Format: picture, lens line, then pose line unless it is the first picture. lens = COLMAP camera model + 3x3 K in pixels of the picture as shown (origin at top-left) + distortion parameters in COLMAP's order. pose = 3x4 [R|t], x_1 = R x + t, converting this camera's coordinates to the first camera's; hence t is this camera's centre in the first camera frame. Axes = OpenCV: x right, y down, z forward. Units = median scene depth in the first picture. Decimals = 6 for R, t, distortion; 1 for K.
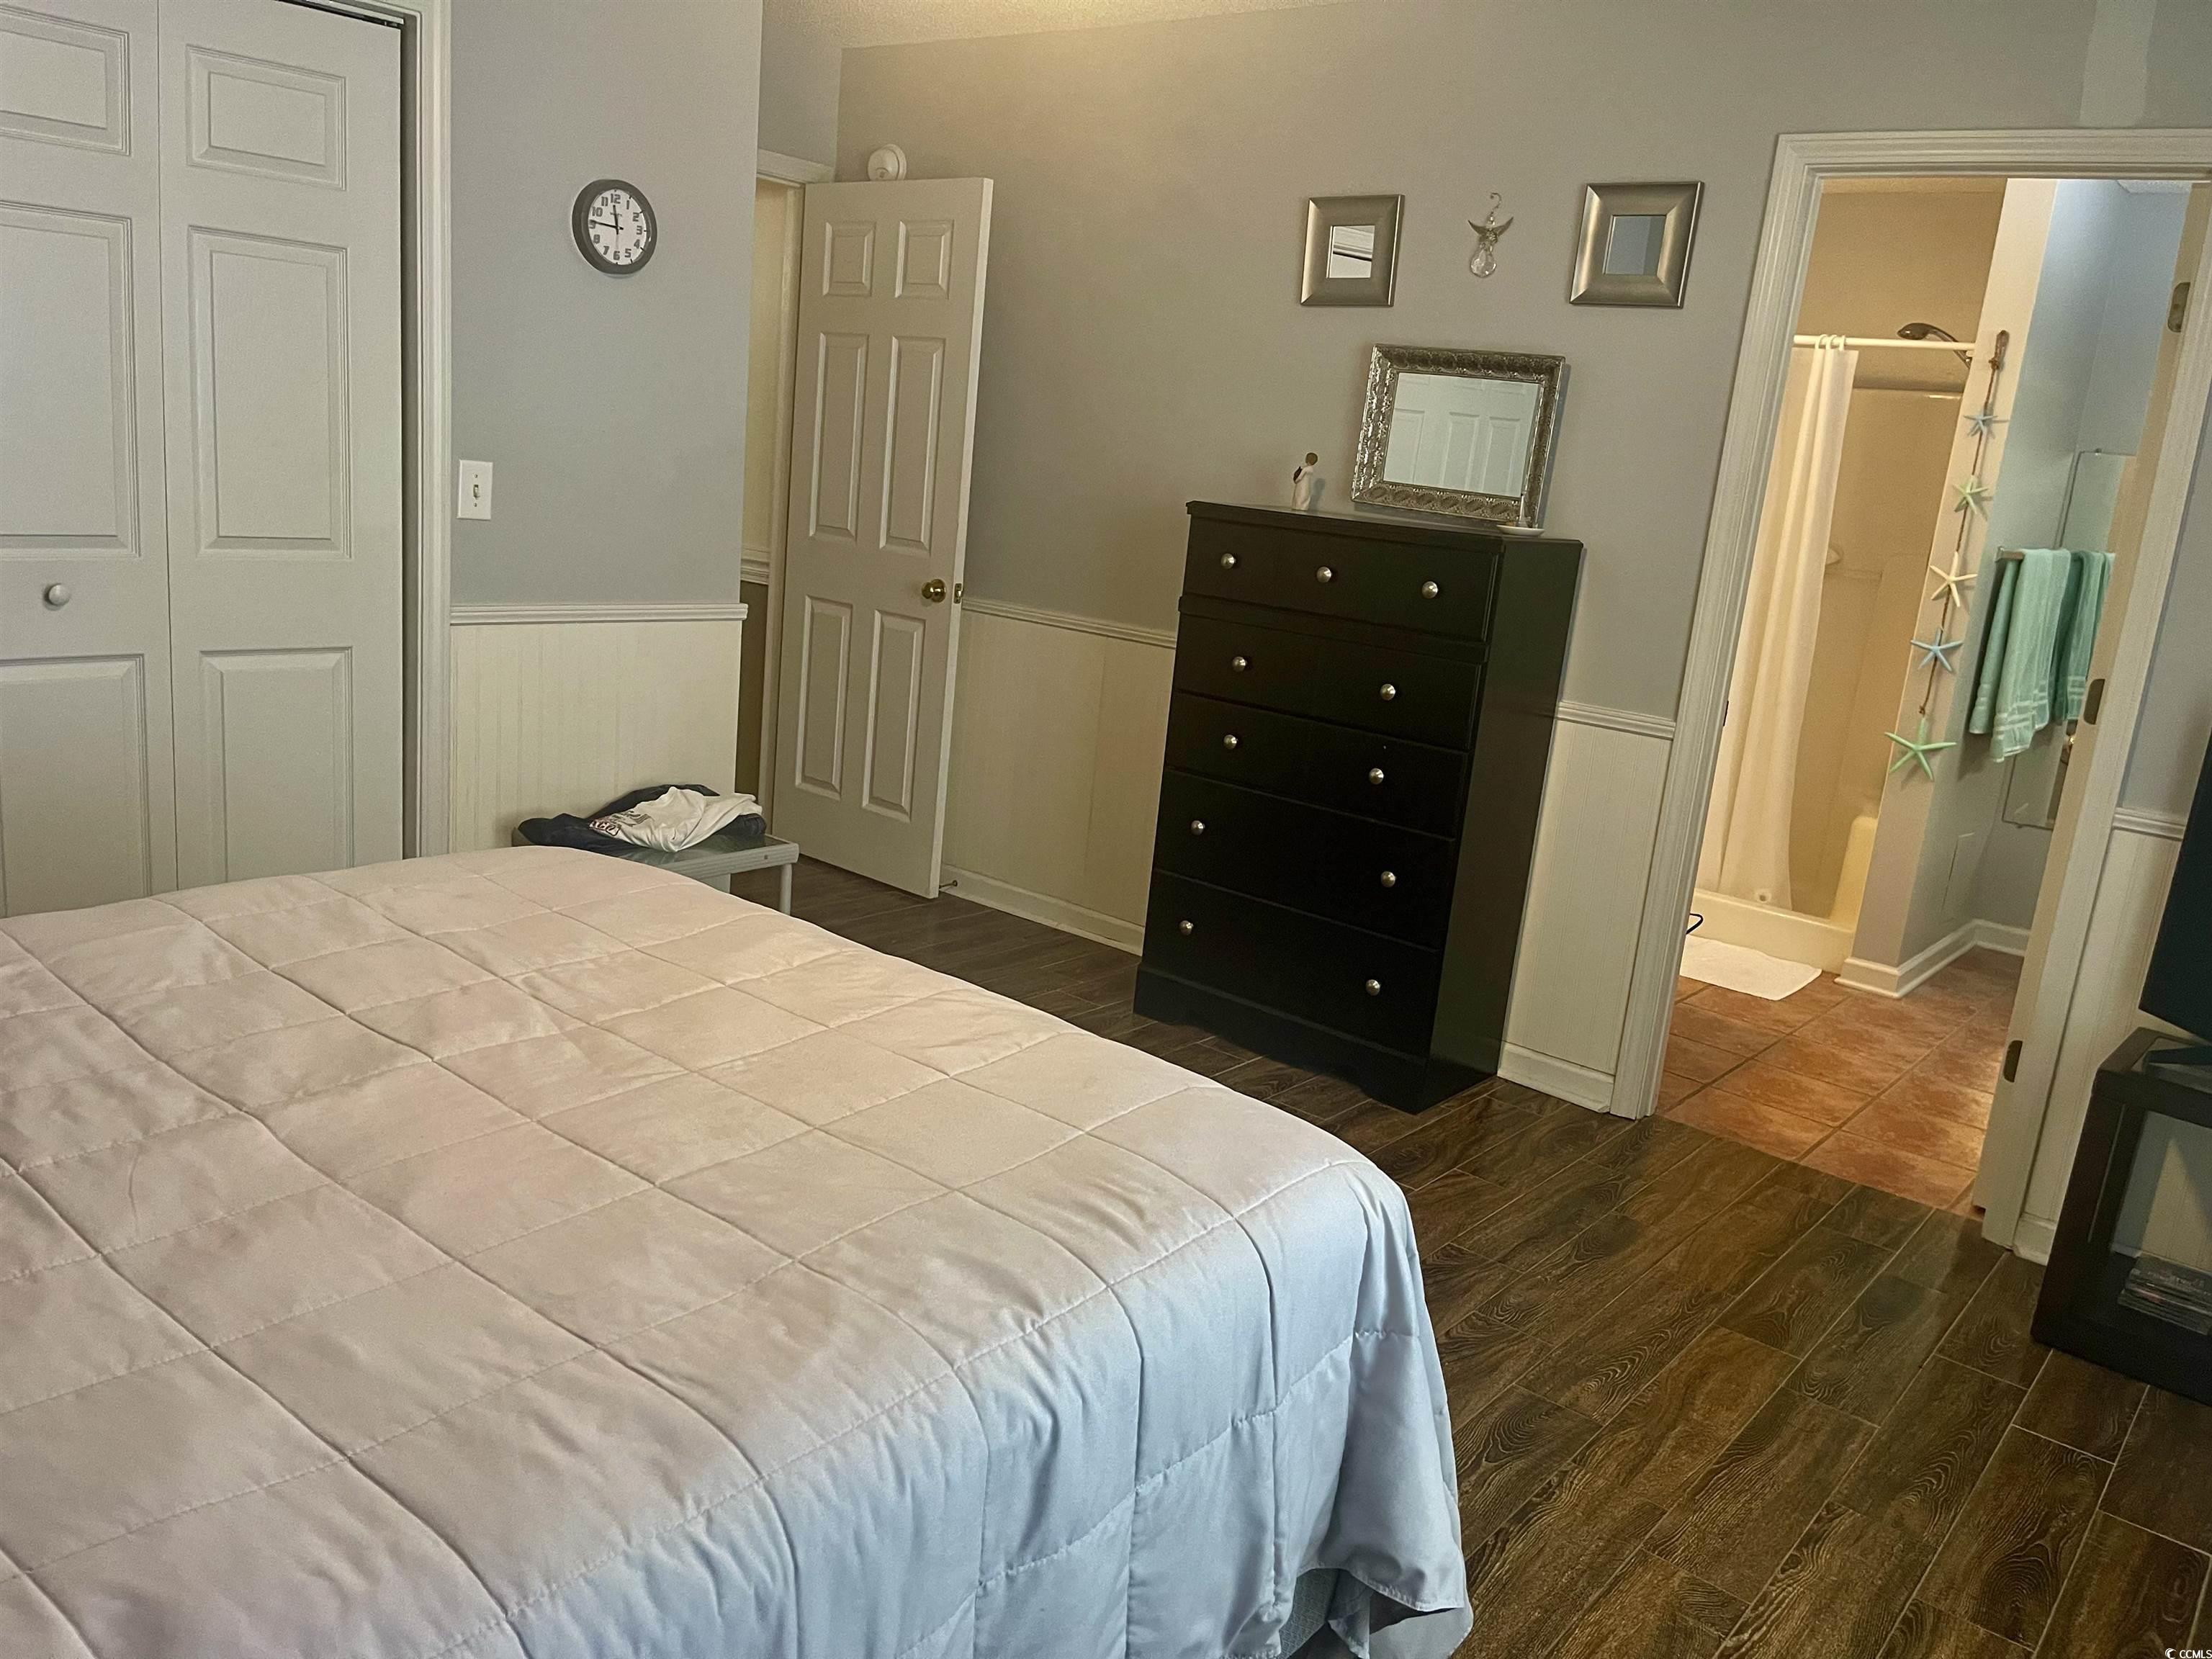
lens RADIAL K [[1625.4, 0, 1106.0], [0, 1625.4, 829.5], [0, 0, 1]] dist [0.123059, -0.161264]
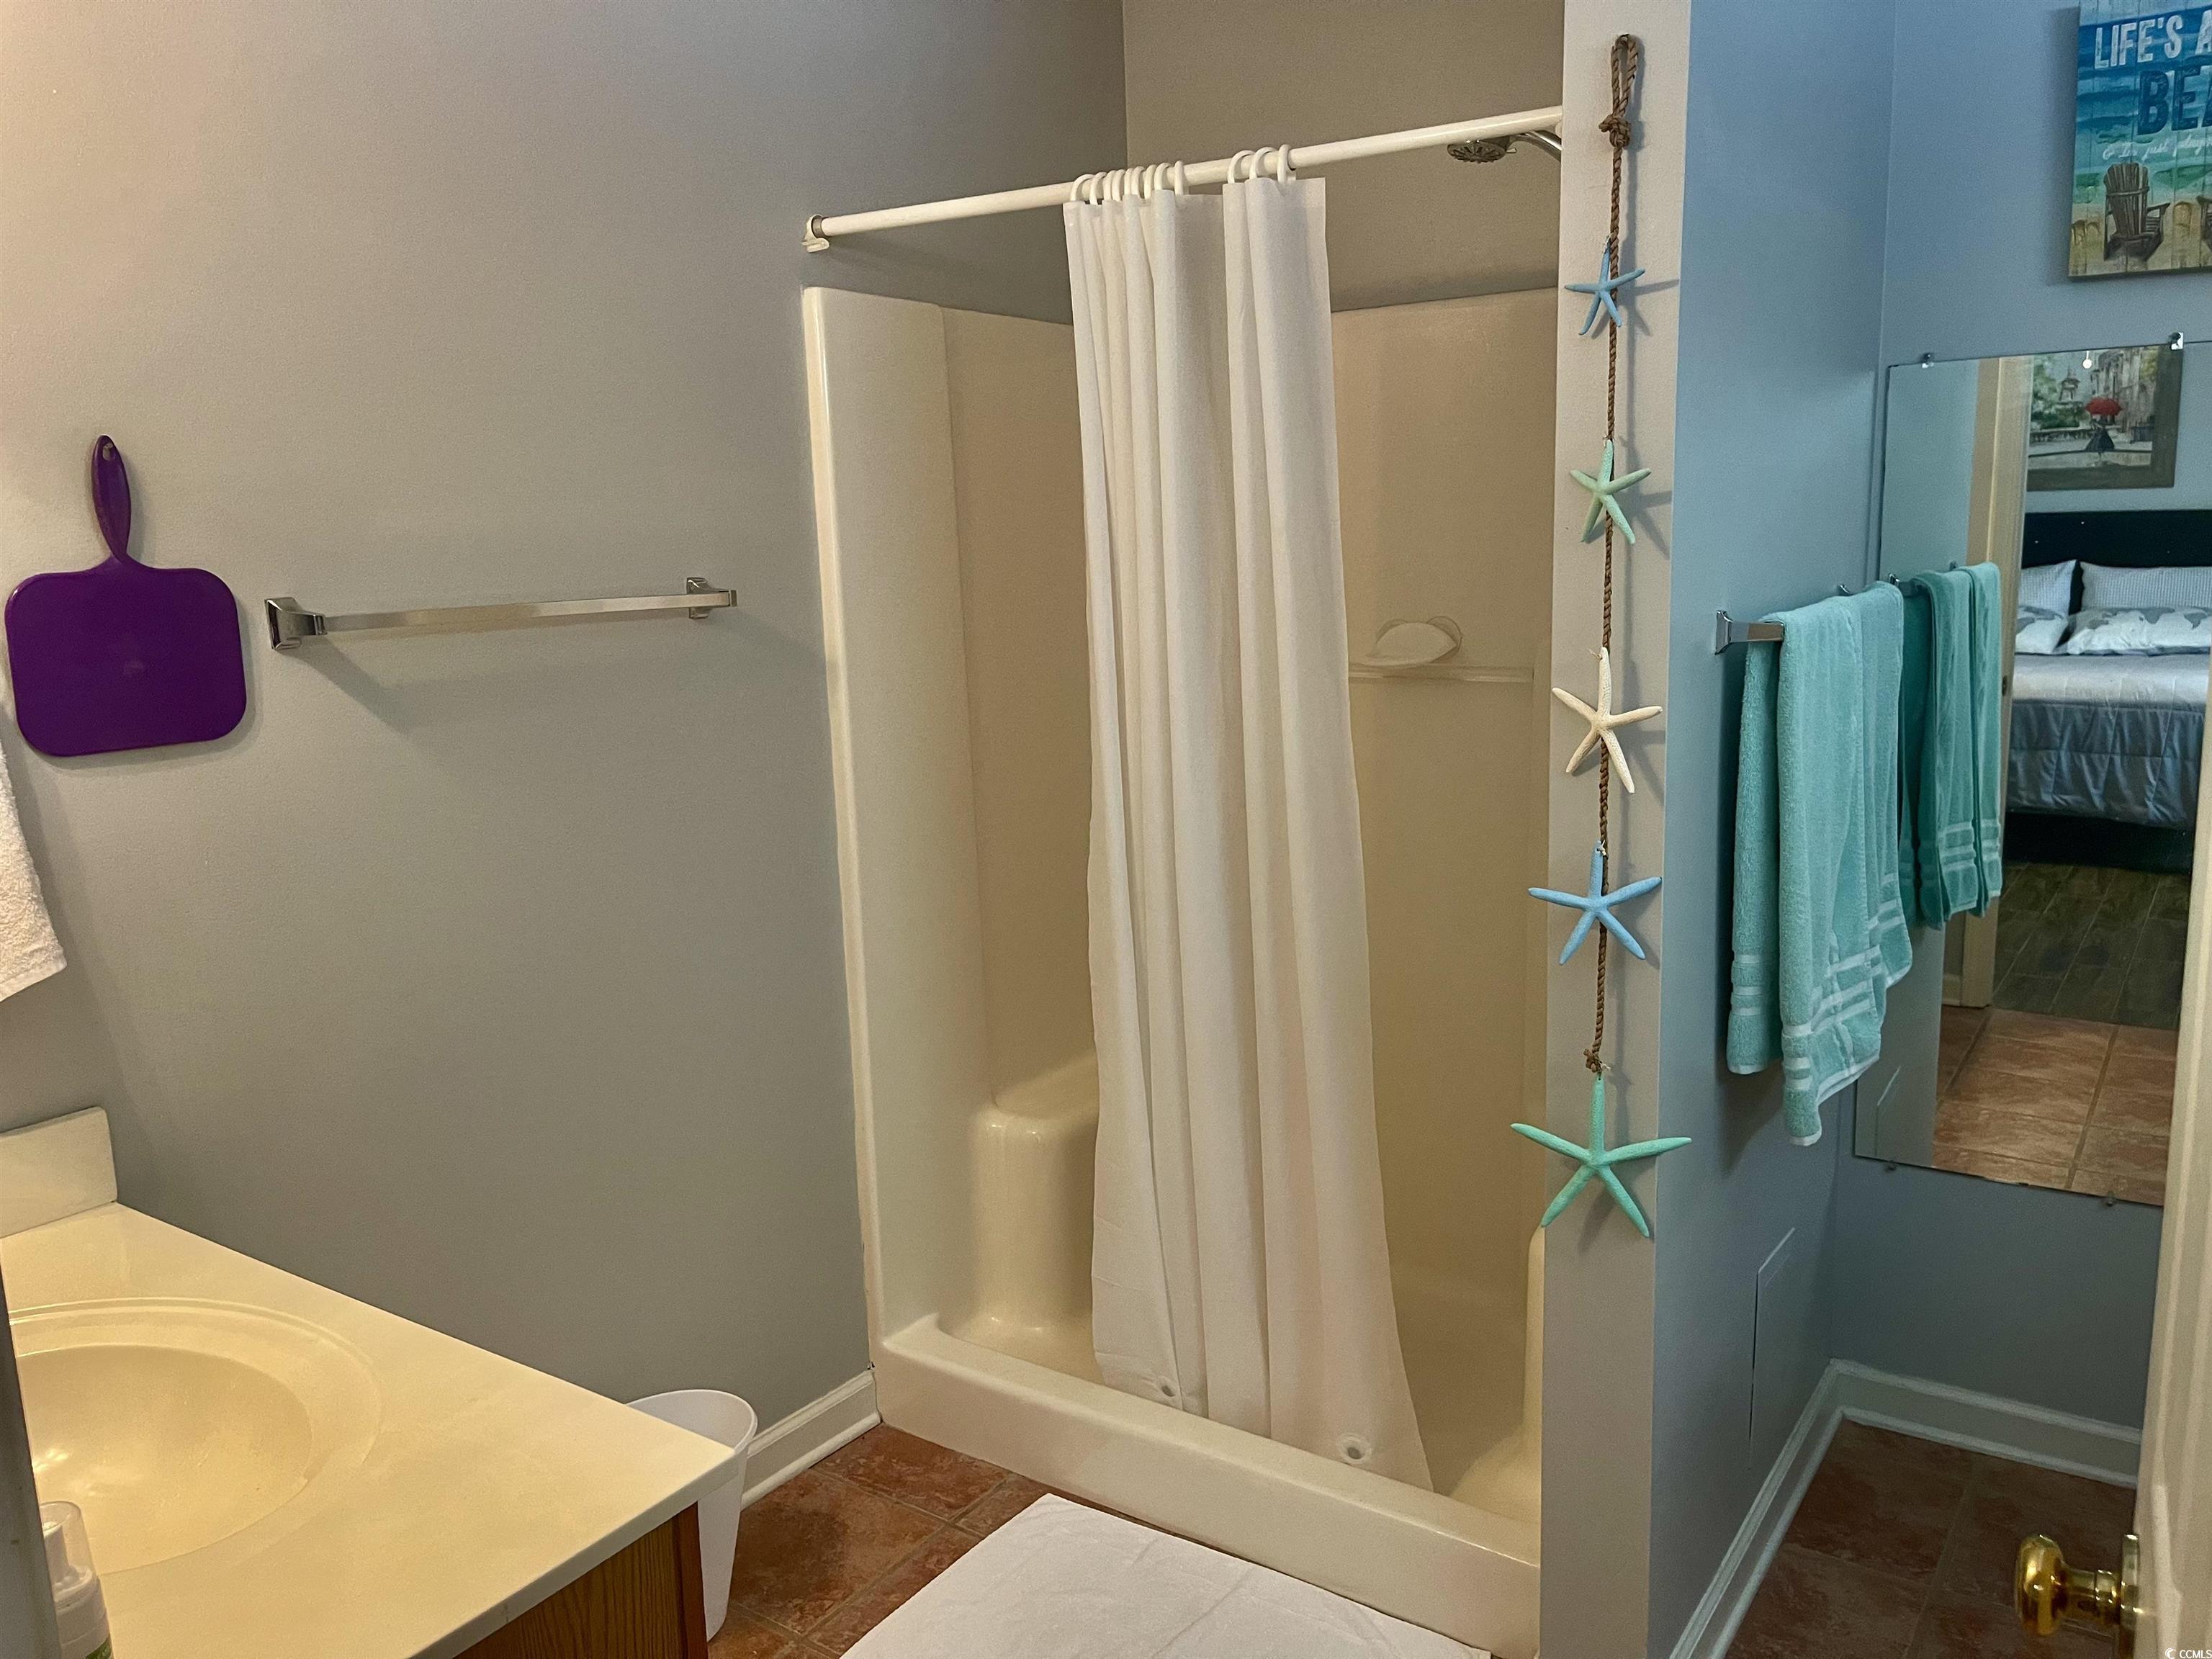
lens RADIAL K [[1609.7, 0, 1106.0], [0, 1609.7, 829.5], [0, 0, 1]] dist [0.022020, -0.002061]
pose [[0.989040, -0.139757, 0.047619, 0.373583], [0.141251, 0.989532, -0.029573, -0.130446], [-0.042987, 0.035975, 0.998428, 0.636635]]
